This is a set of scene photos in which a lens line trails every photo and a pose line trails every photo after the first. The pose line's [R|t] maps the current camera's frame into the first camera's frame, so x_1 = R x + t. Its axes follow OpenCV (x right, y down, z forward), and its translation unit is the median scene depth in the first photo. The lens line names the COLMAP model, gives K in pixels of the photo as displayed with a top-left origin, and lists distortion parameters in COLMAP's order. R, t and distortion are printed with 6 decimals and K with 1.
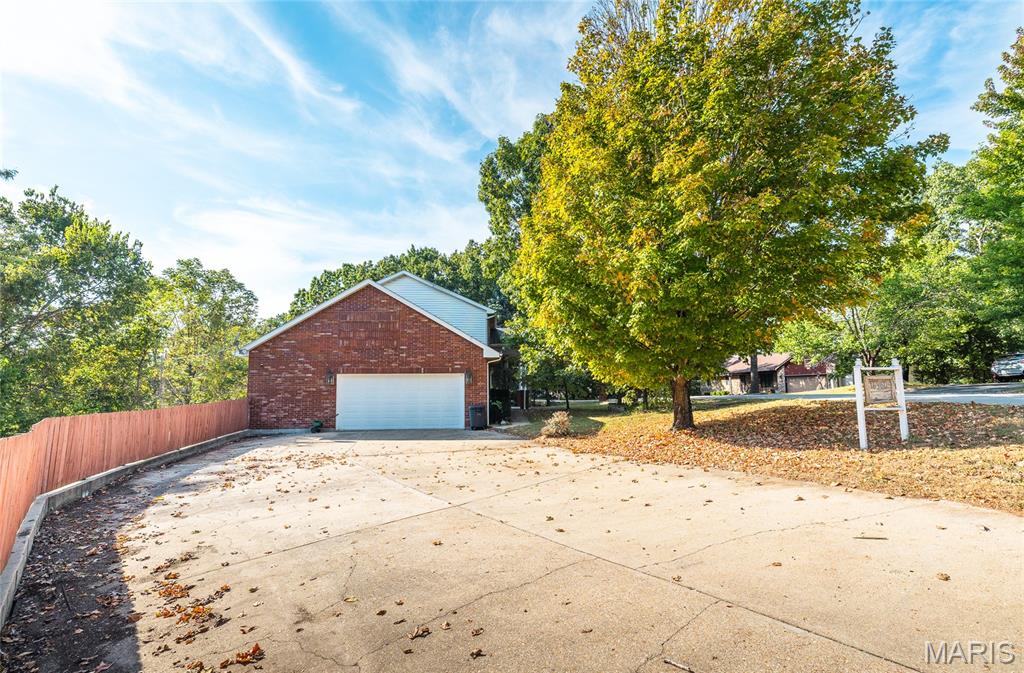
lens RADIAL K [[448.0, 0, 521.0], [0, 448.0, 342.9], [0, 0, 1]] dist [0.001964, 0.000973]
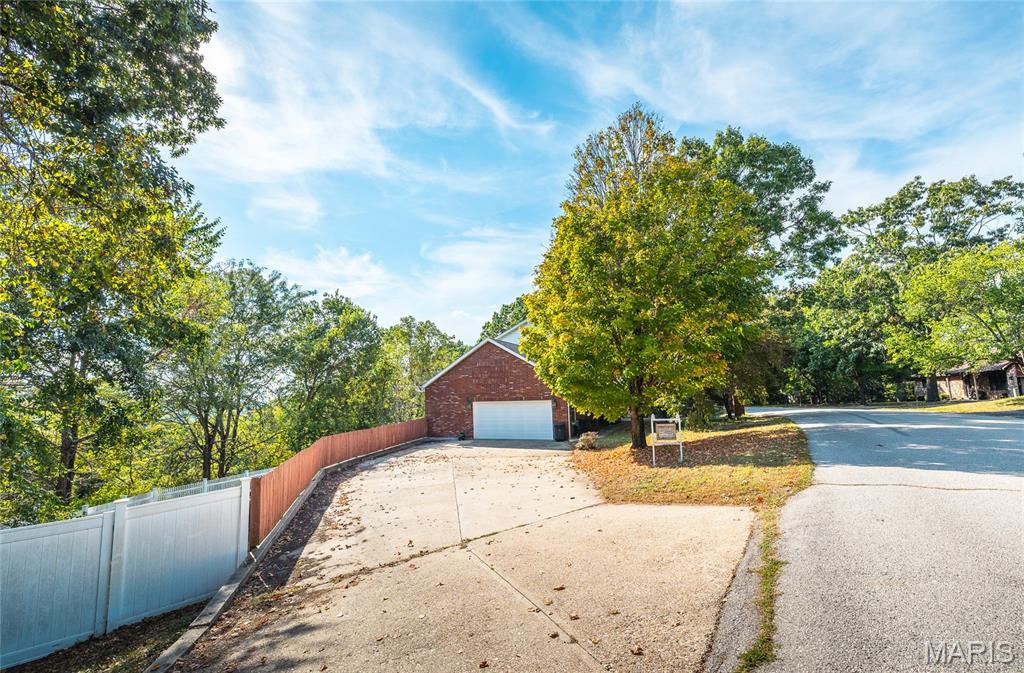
lens RADIAL K [[446.3, 0, 520.9], [0, 446.3, 341.3], [0, 0, 1]] dist [-0.001994, -0.000023]
pose [[0.900213, -0.069326, -0.429896, 0.397142], [0.066131, 0.997560, -0.022388, -0.089789], [0.430399, -0.008276, 0.902601, -0.289378]]
